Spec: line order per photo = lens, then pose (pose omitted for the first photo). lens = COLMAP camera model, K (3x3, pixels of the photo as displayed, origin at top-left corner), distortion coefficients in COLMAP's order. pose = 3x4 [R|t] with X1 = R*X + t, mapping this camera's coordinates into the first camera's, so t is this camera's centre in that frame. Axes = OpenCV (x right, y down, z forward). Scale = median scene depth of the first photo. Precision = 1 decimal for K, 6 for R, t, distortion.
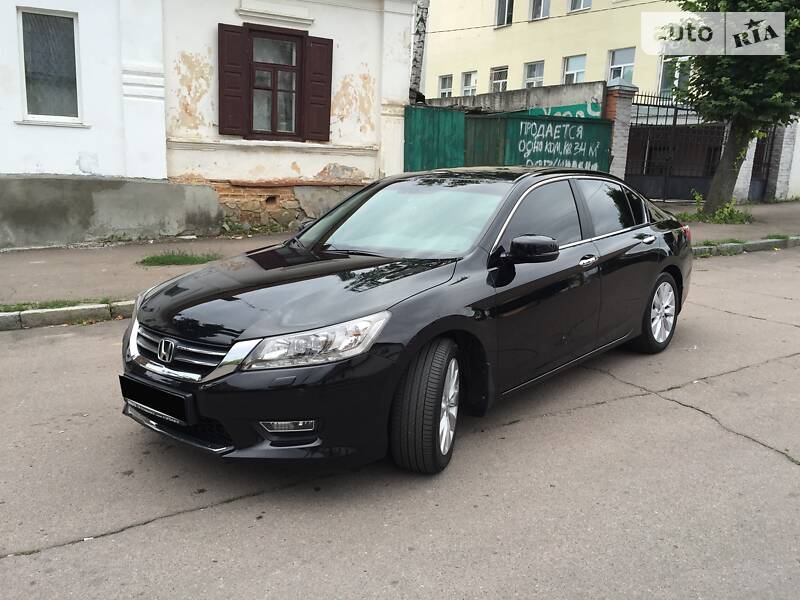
lens RADIAL K [[684.9, 0, 399.3], [0, 684.9, 301.9], [0, 0, 1]] dist [0.078630, -0.114690]
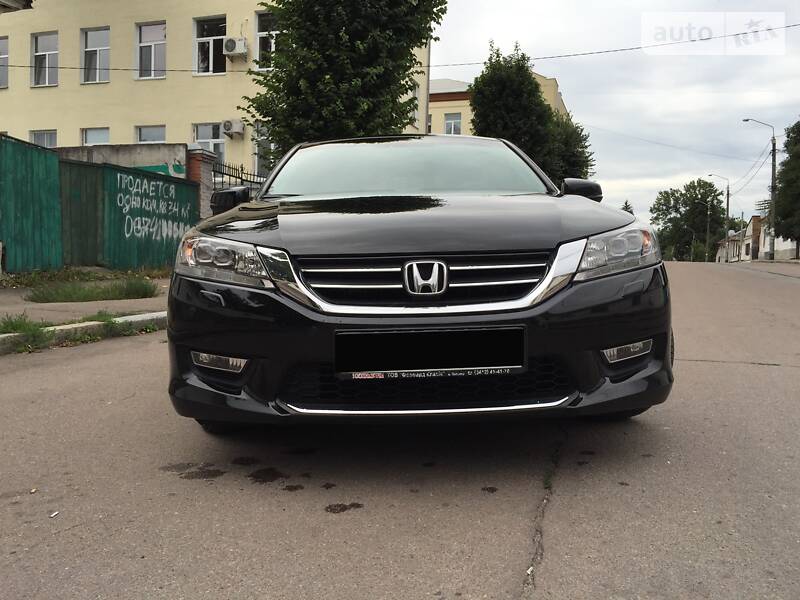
lens RADIAL K [[684.9, 0, 401.9], [0, 684.9, 299.5], [0, 0, 1]] dist [0.078630, -0.114690]
pose [[0.733893, -0.049040, 0.677493, -0.200678], [0.144113, 0.985926, -0.084744, 0.035914], [-0.663802, 0.159828, 0.730631, 0.141795]]
